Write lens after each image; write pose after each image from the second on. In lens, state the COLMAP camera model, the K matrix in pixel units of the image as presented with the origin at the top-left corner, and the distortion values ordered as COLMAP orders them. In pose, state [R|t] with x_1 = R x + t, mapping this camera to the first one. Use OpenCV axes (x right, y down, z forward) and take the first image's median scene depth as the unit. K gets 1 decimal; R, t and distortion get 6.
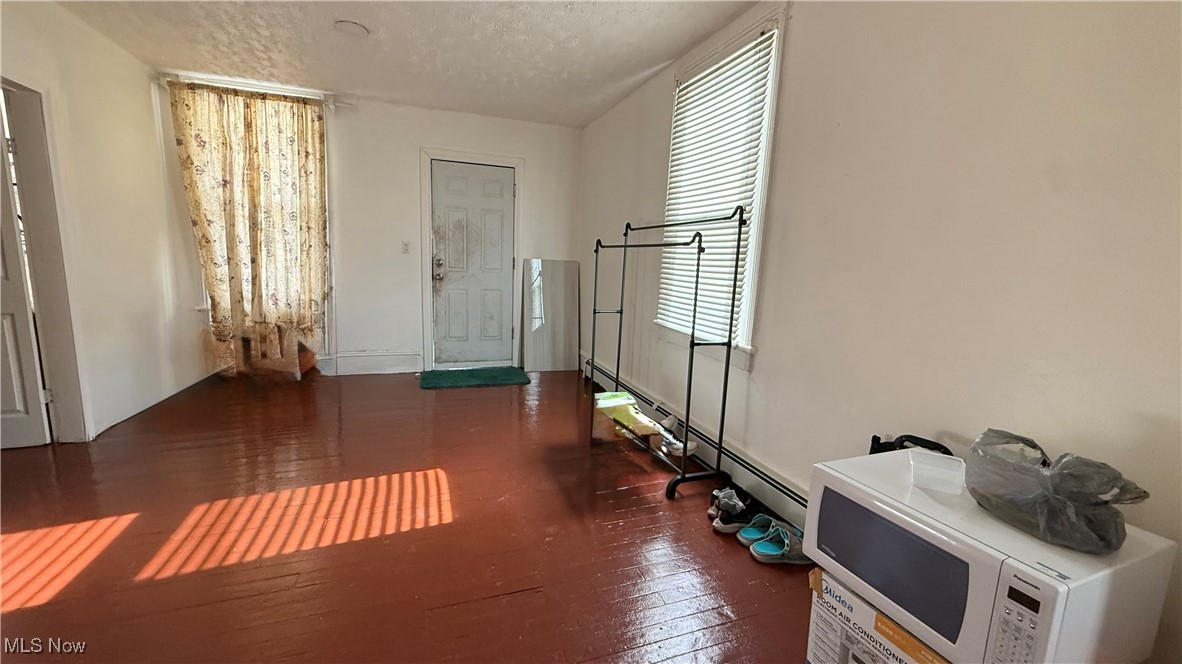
lens RADIAL K [[466.1, 0, 593.4], [0, 466.1, 330.0], [0, 0, 1]] dist [-0.000069, -0.000130]
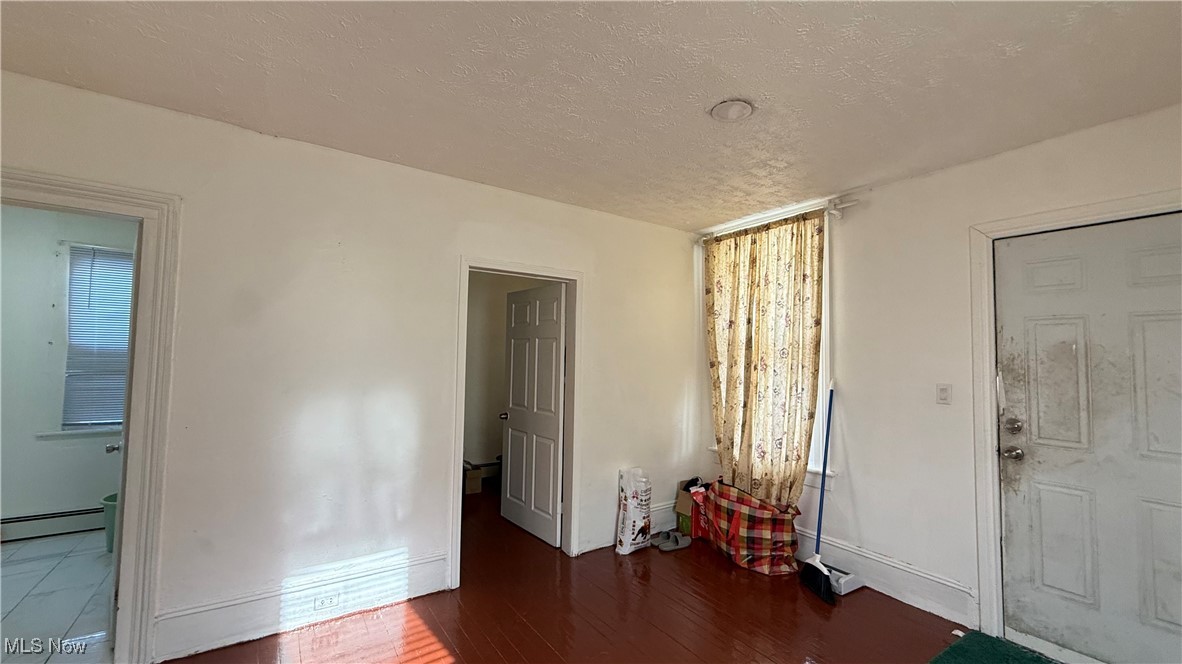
lens RADIAL K [[466.1, 0, 590.6], [0, 466.1, 331.8], [0, 0, 1]] dist [-0.000069, -0.000130]
pose [[0.240495, -0.083490, -0.967053, 0.075876], [-0.157082, 0.979813, -0.123656, -0.127108], [0.957856, 0.181645, 0.222525, 0.486059]]
